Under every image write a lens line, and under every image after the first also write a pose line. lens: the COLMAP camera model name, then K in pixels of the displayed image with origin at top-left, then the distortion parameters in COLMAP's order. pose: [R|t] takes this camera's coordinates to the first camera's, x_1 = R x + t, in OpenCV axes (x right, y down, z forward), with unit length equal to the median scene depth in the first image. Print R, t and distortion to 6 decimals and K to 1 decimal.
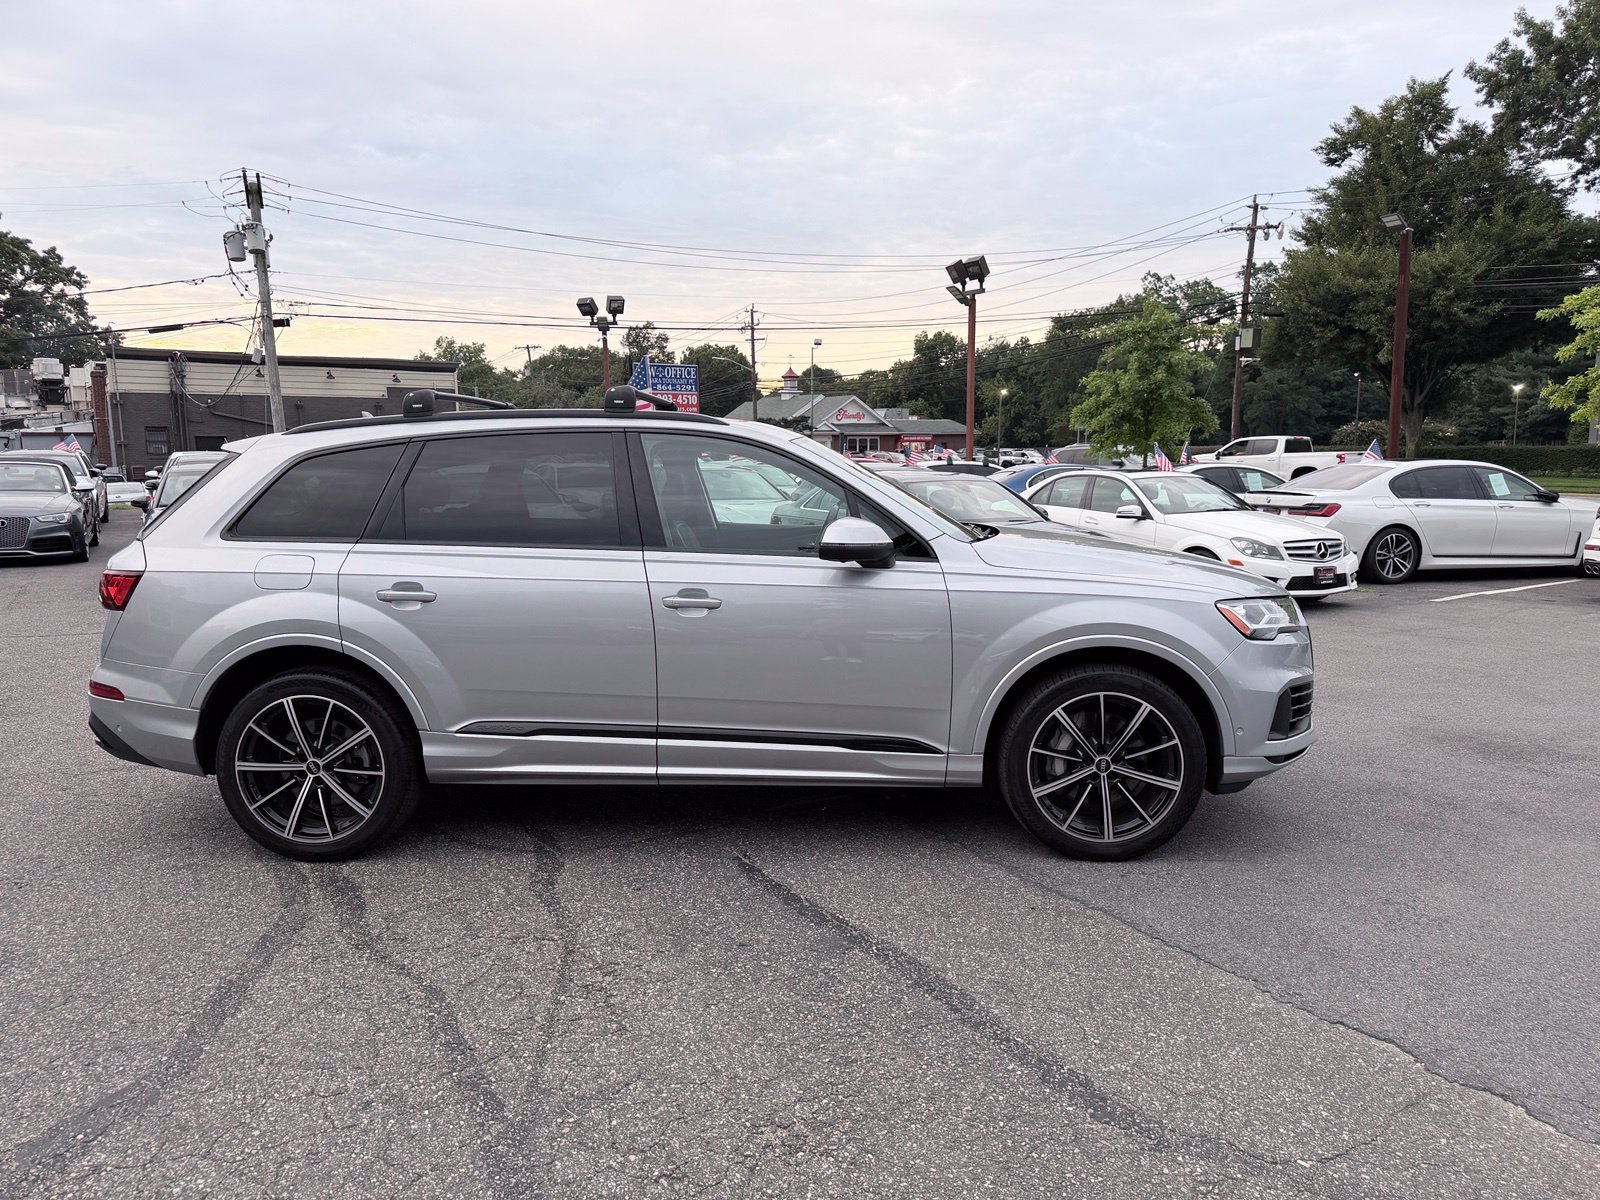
lens RADIAL K [[1130.3, 0, 802.2], [0, 1130.3, 599.6], [0, 0, 1]] dist [0.038031, -0.046705]
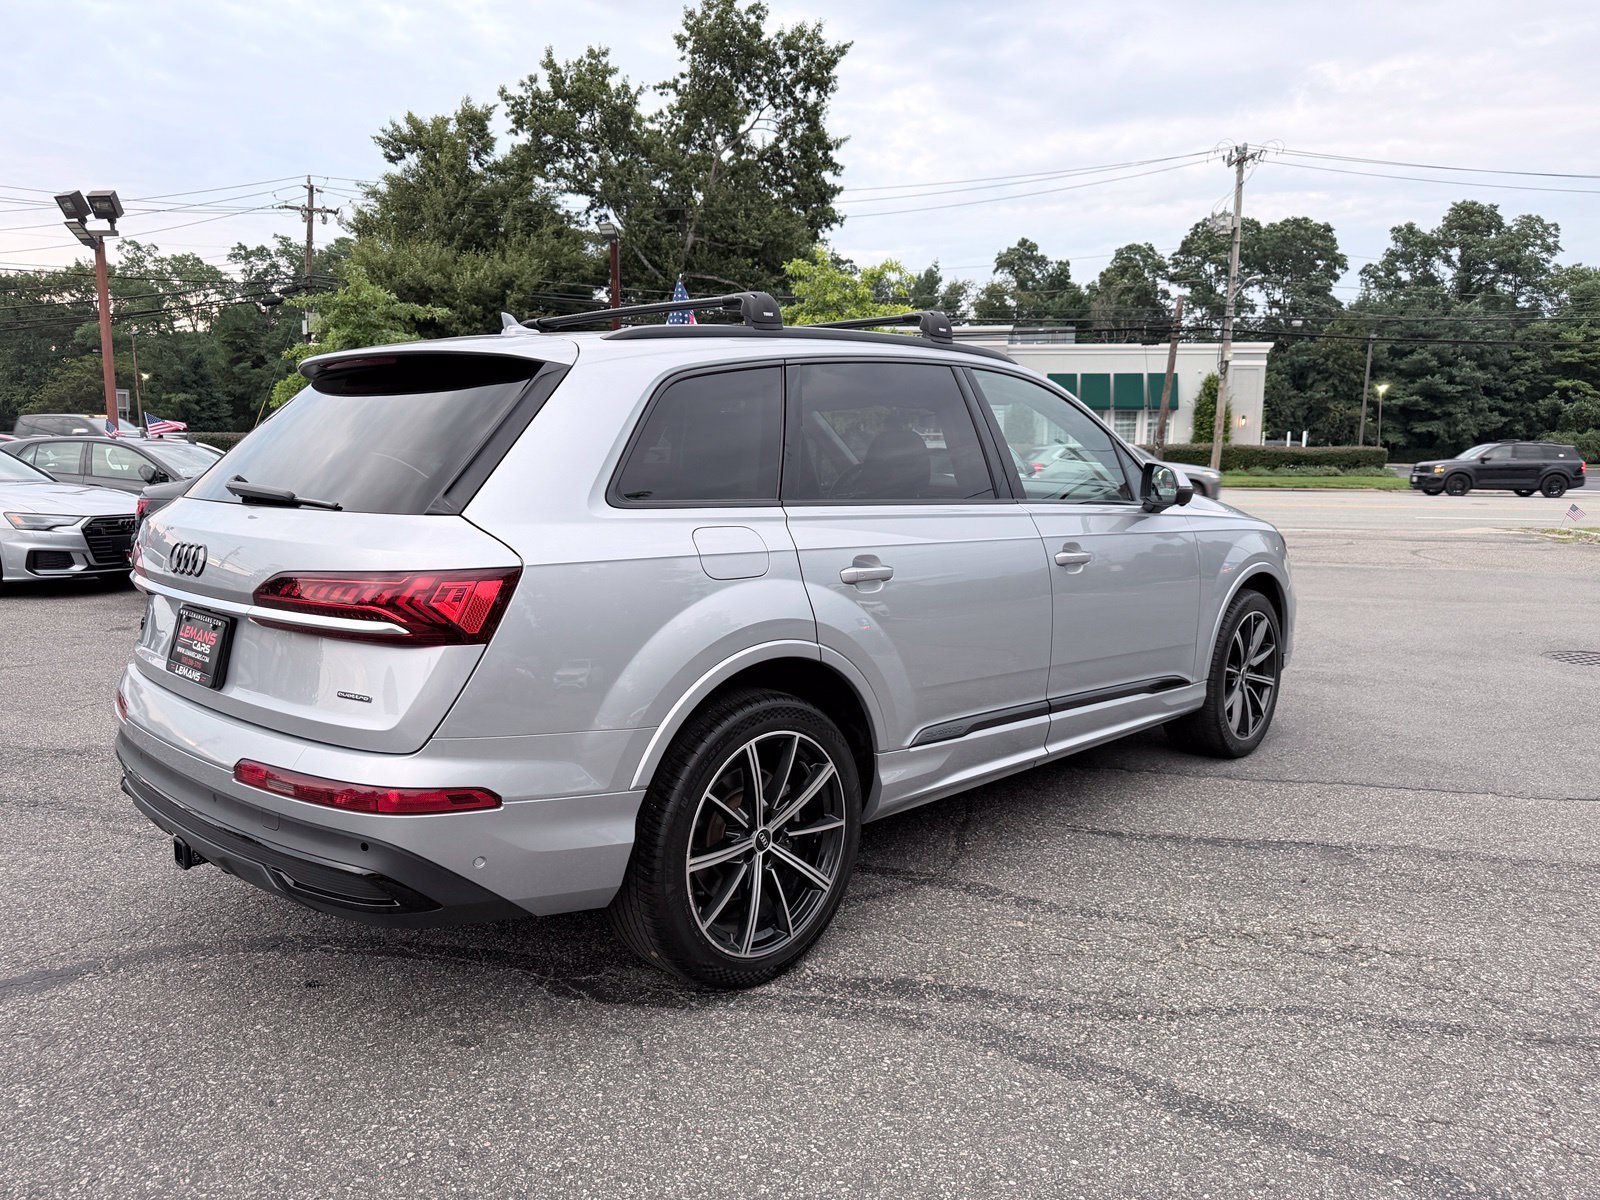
lens RADIAL K [[1130.3, 0, 802.2], [0, 1130.3, 599.6], [0, 0, 1]] dist [0.038031, -0.046705]
pose [[0.670917, -0.088085, 0.736282, -0.360698], [0.082507, 0.995622, 0.043929, -0.008925], [-0.736928, 0.031276, 0.675247, 0.212245]]
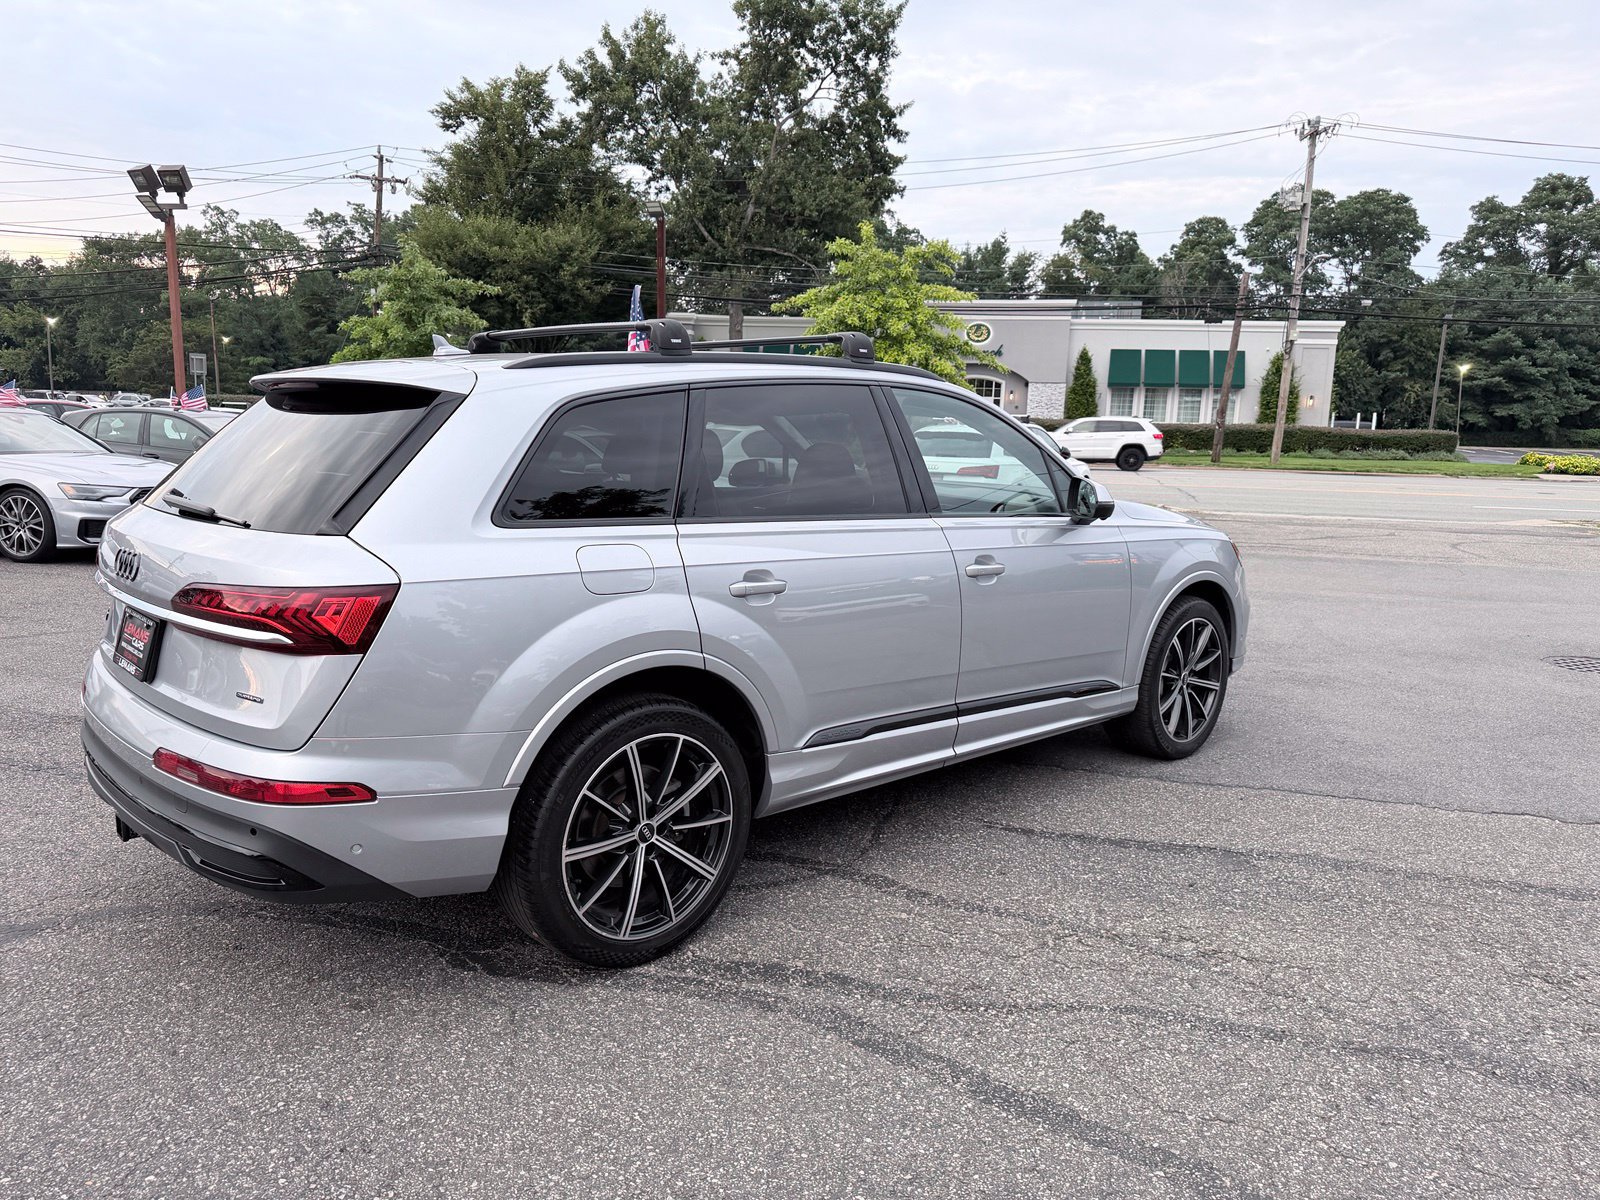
lens RADIAL K [[1129.1, 0, 801.2], [0, 1129.1, 596.6], [0, 0, 1]] dist [0.029843, -0.031705]
pose [[0.712004, -0.087718, 0.696675, -0.343200], [0.060866, 0.996142, 0.063218, -0.017689], [-0.699533, -0.002607, 0.714596, 0.166181]]
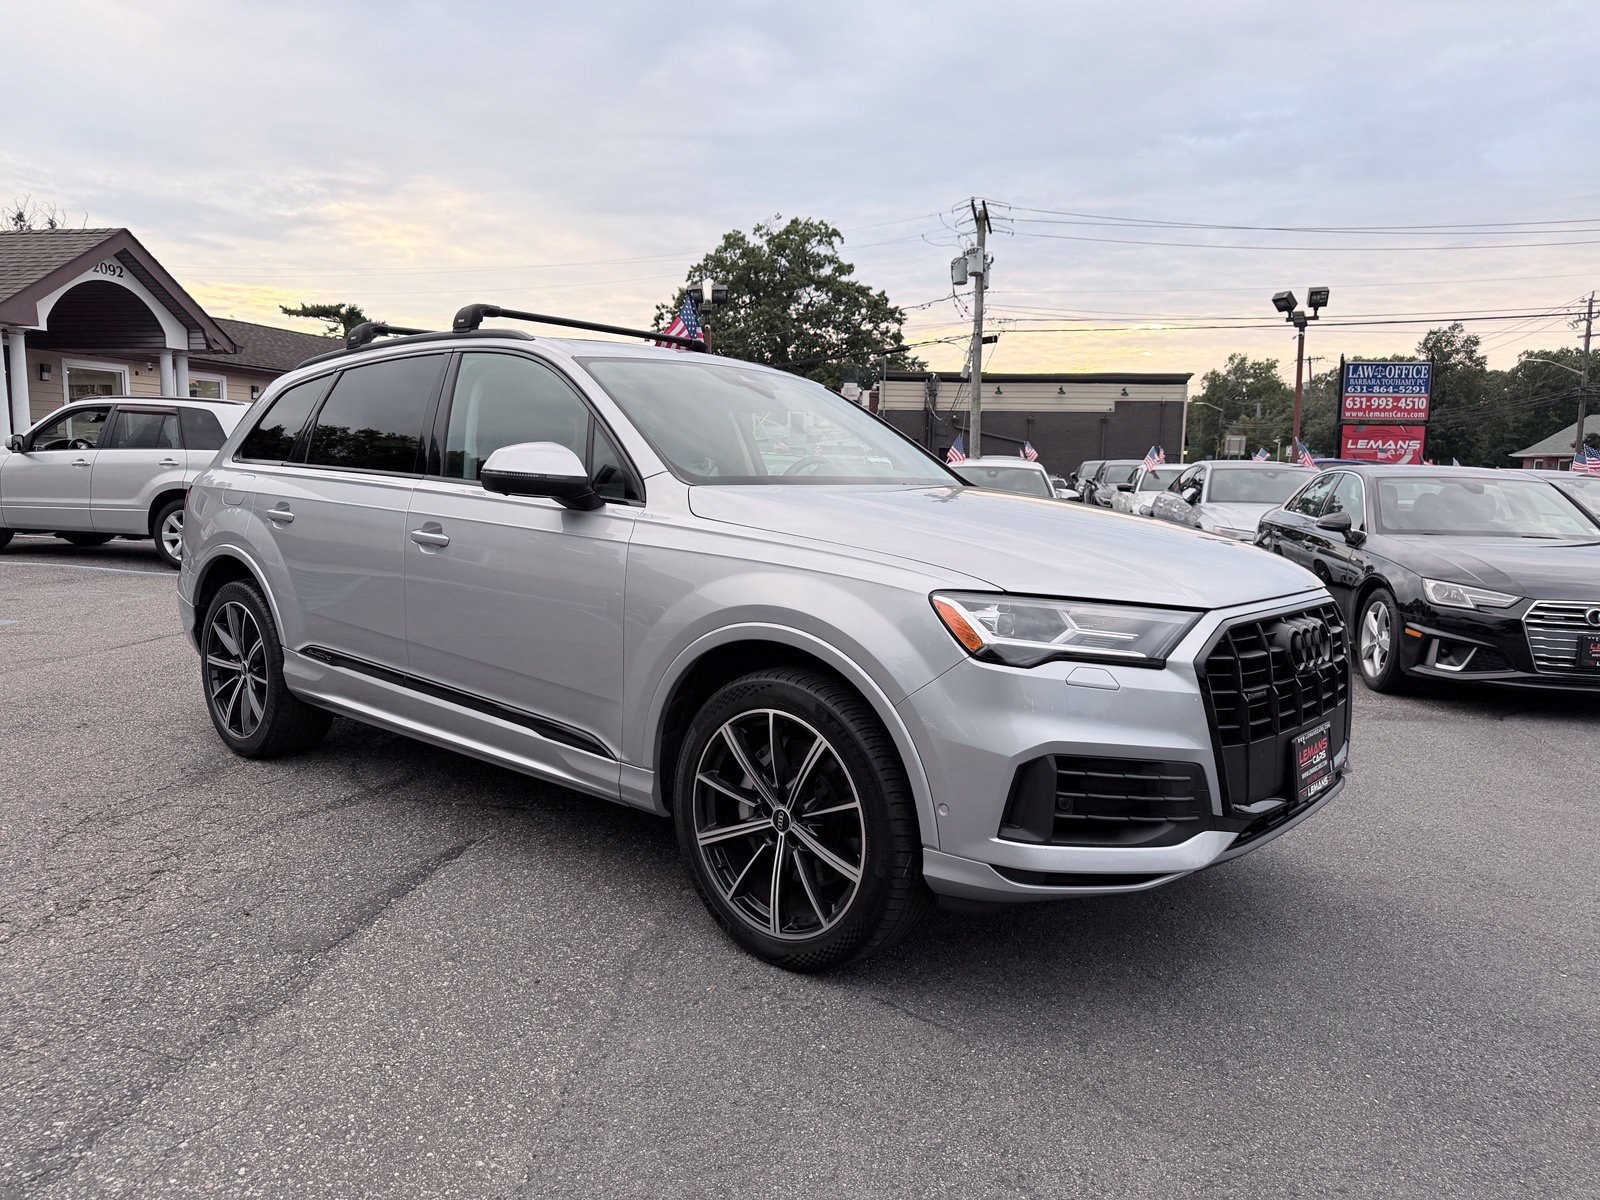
lens RADIAL K [[1123.8, 0, 805.3], [0, 1123.8, 618.8], [0, 0, 1]] dist [0.070017, -0.085745]
pose [[0.777434, 0.104622, -0.620203, 0.267820], [-0.106599, 0.993720, 0.034007, 0.001503], [0.619866, 0.039674, 0.783704, 0.191093]]
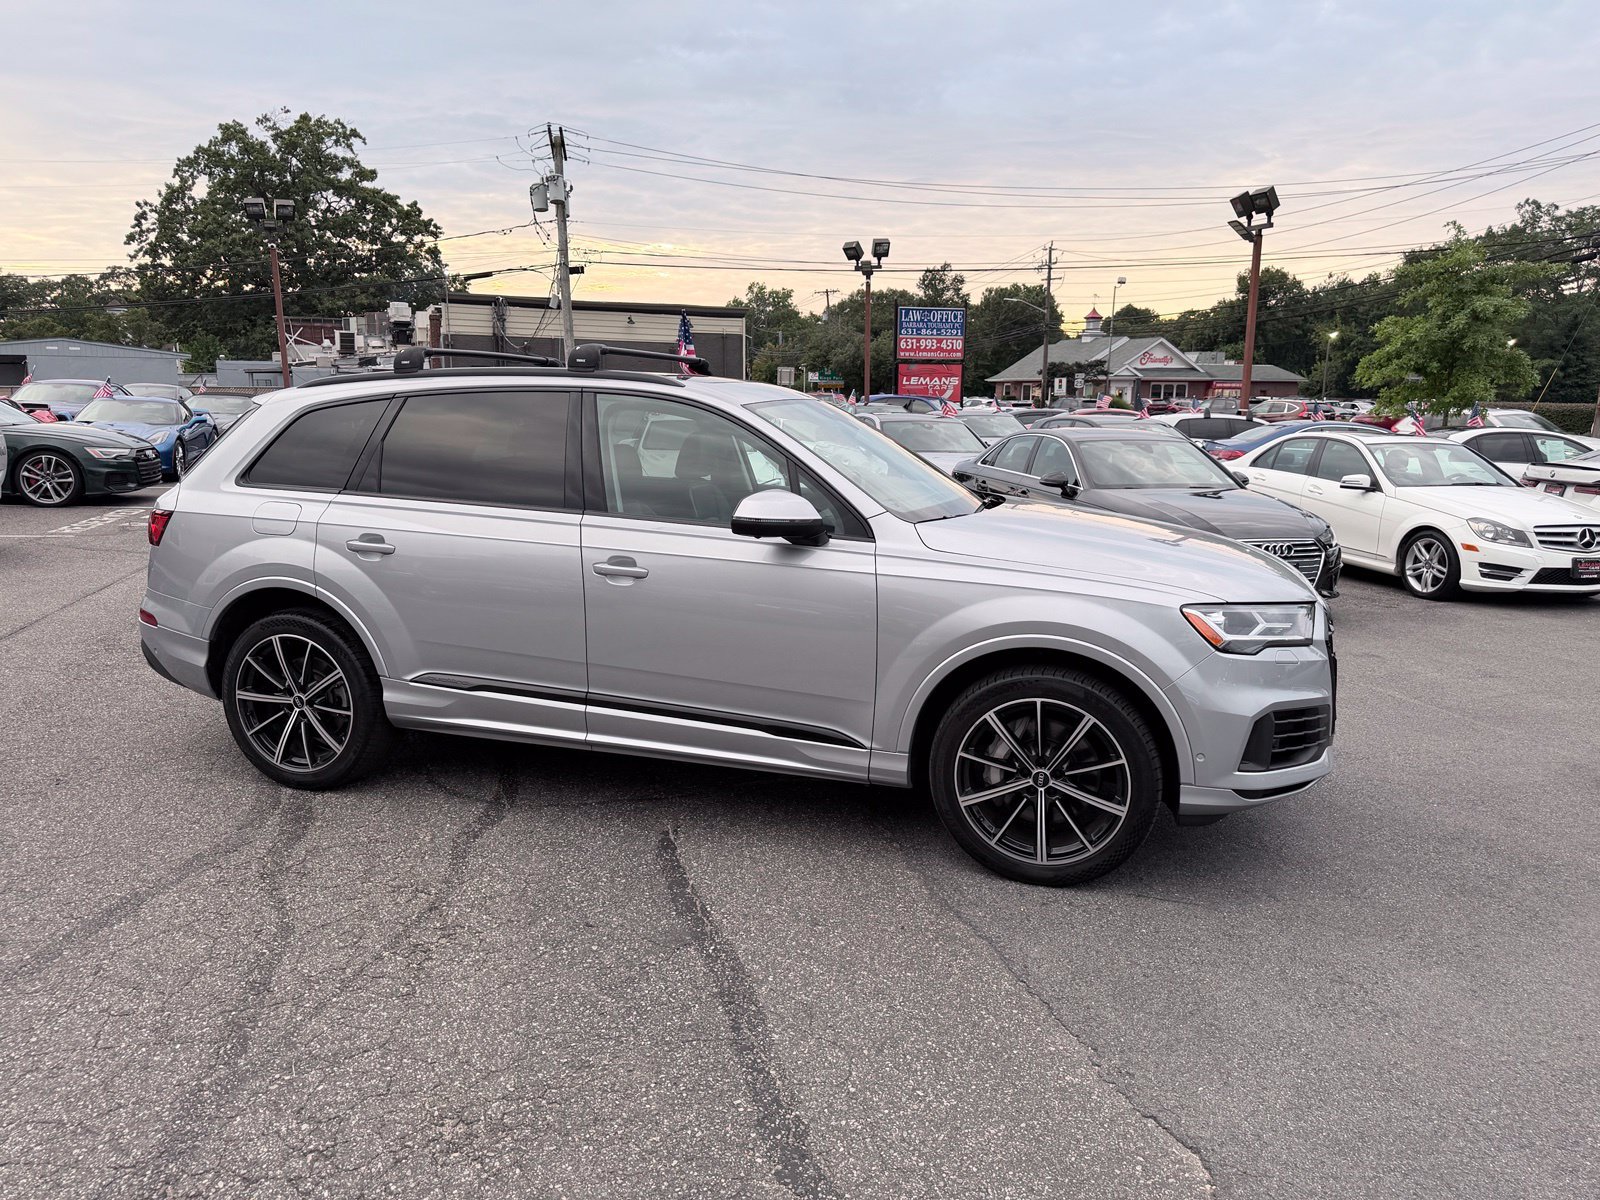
lens RADIAL K [[1130.3, 0, 802.2], [0, 1130.3, 599.6], [0, 0, 1]] dist [0.038031, -0.046705]
pose [[0.963924, 0.066640, -0.257702, 0.120584], [-0.054032, 0.996984, 0.055712, -0.013805], [0.260637, -0.039778, 0.964617, 0.037079]]
